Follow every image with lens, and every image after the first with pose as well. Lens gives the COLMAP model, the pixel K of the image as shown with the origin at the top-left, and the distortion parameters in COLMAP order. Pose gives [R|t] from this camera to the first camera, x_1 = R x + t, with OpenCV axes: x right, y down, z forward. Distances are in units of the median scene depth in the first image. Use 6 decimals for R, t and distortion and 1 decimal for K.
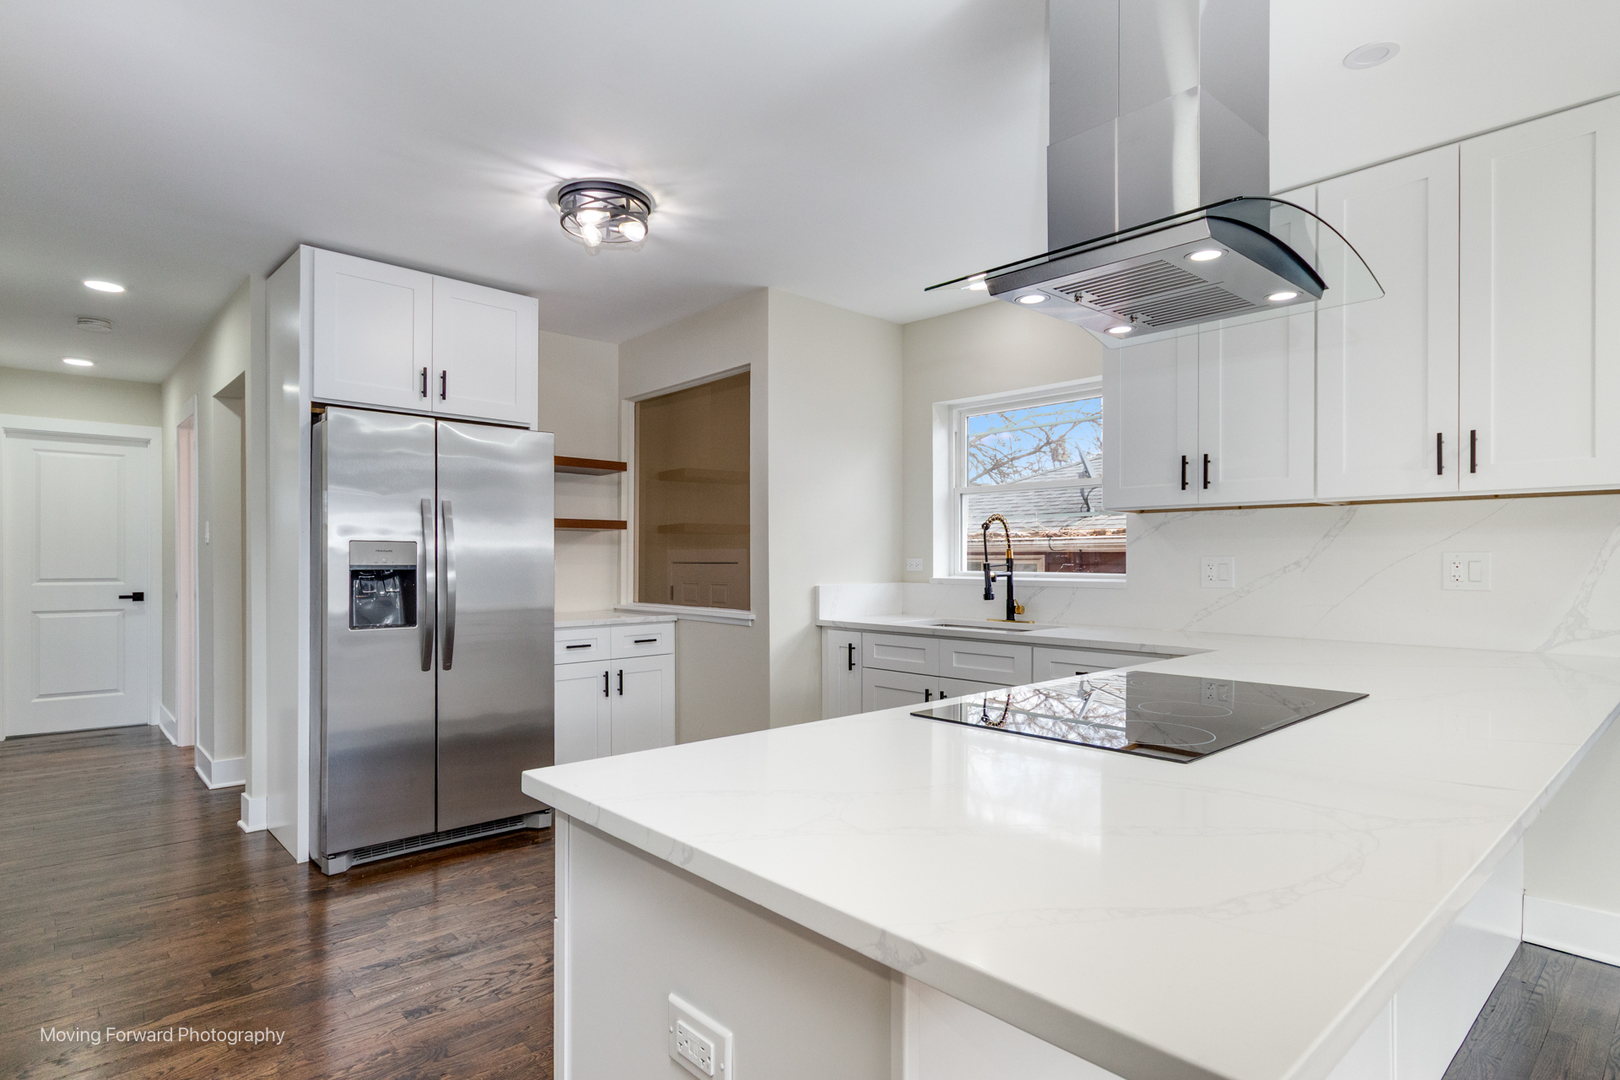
lens RADIAL K [[846.6, 0, 802.5], [0, 846.6, 565.1], [0, 0, 1]] dist [-0.000700, 0.000079]
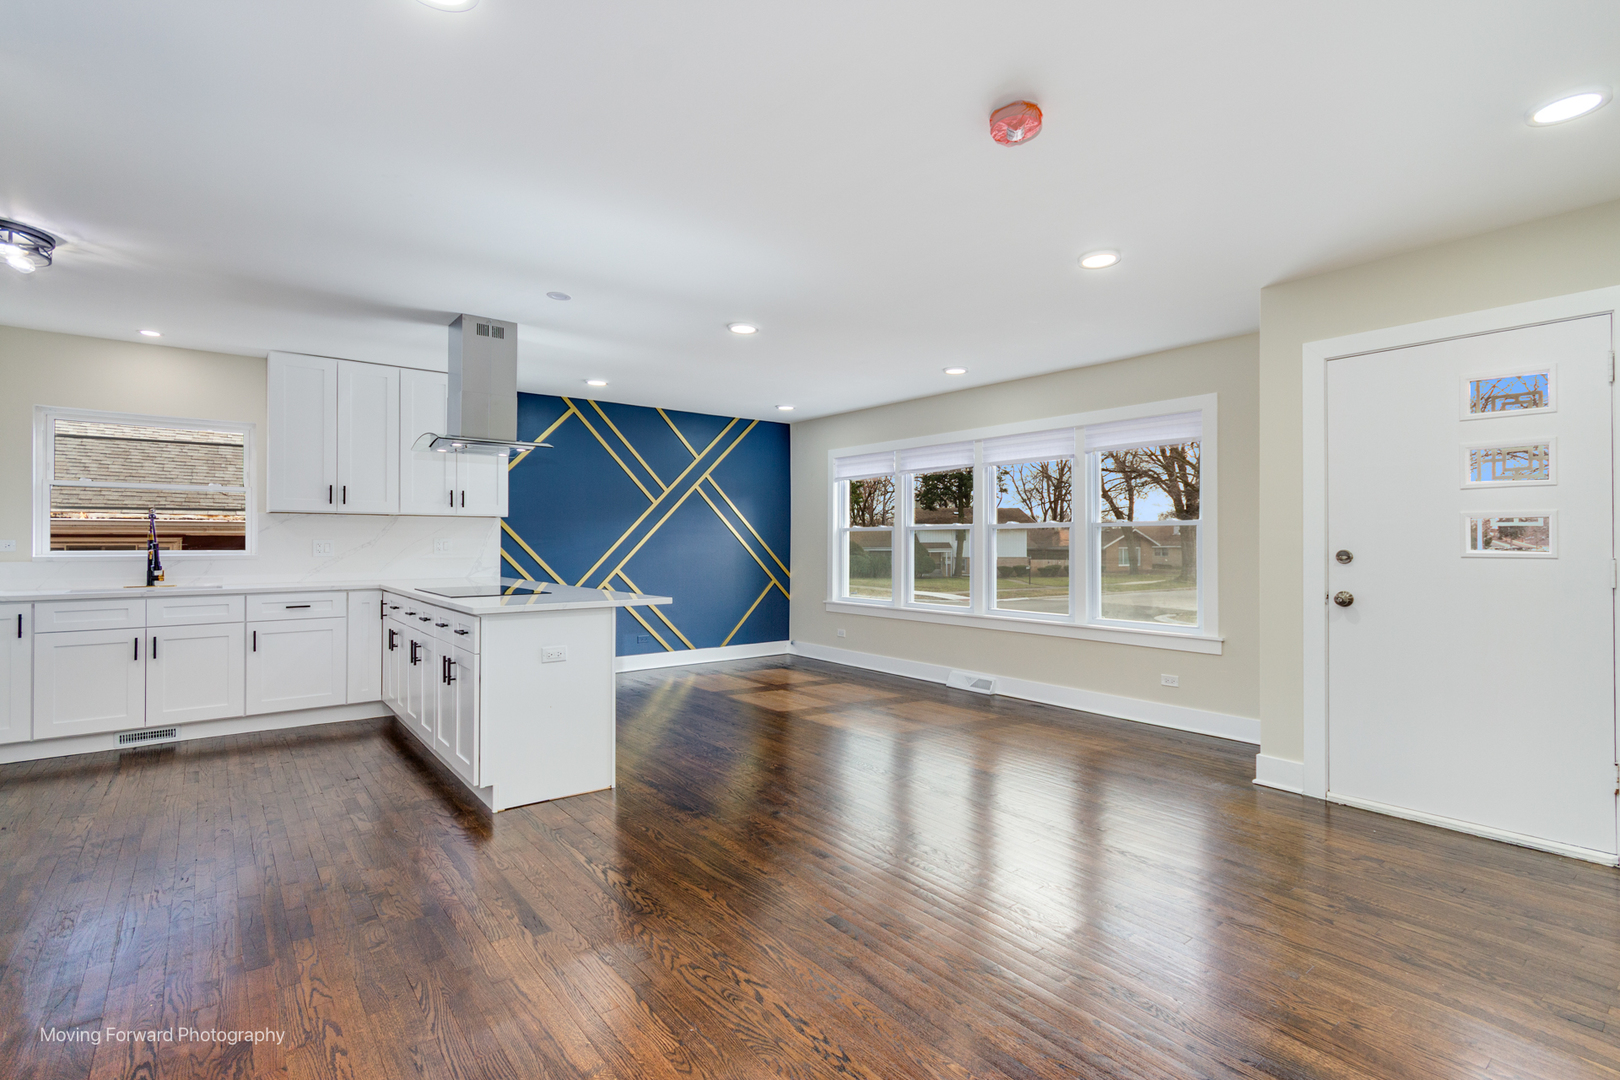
lens RADIAL K [[757.9, 0, 810.0], [0, 757.9, 540.0], [0, 0, 1]] dist [-0.003134, -0.000188]
pose [[0.072451, 0.003621, 0.997365, -0.926943], [0.004317, 0.999983, -0.003944, 0.001847], [-0.997363, 0.004591, 0.072435, -0.134218]]
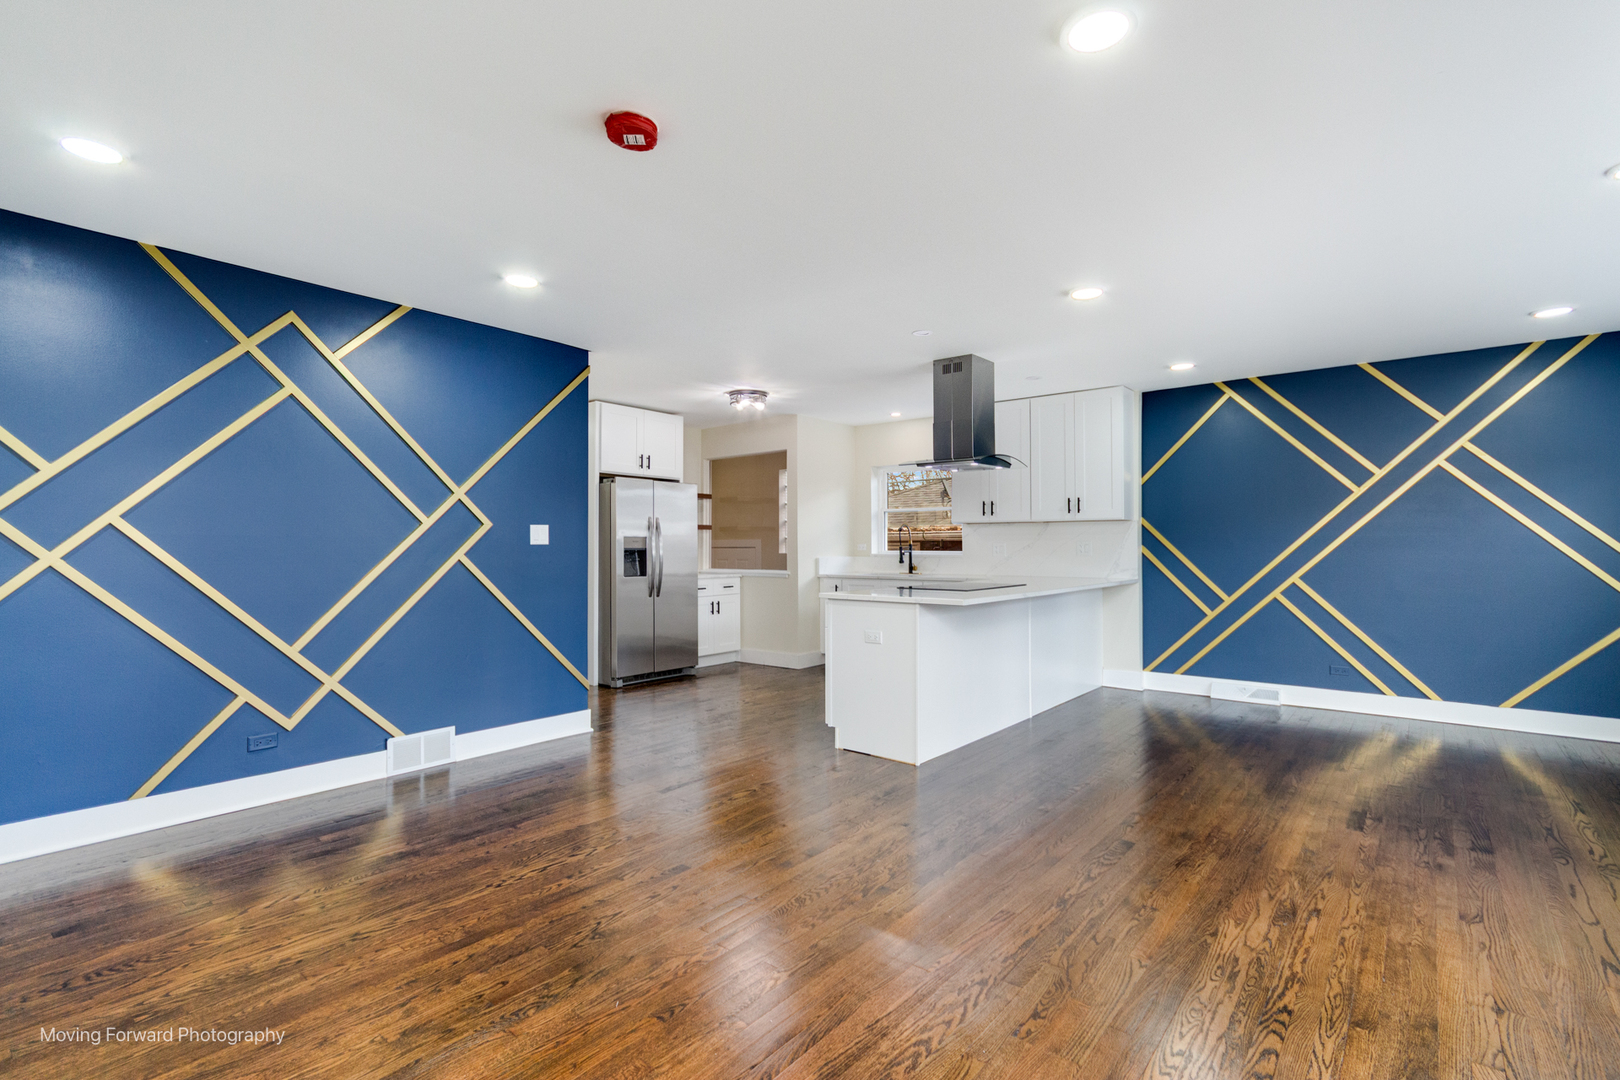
lens RADIAL K [[746.0, 0, 810.0], [0, 746.0, 540.0], [0, 0, 1]] dist [0.004157, 0.000787]
pose [[0.989900, -0.001831, 0.141757, -0.279662], [0.003689, 0.999911, -0.012845, 0.005435], [-0.141721, 0.013238, 0.989818, -0.847329]]
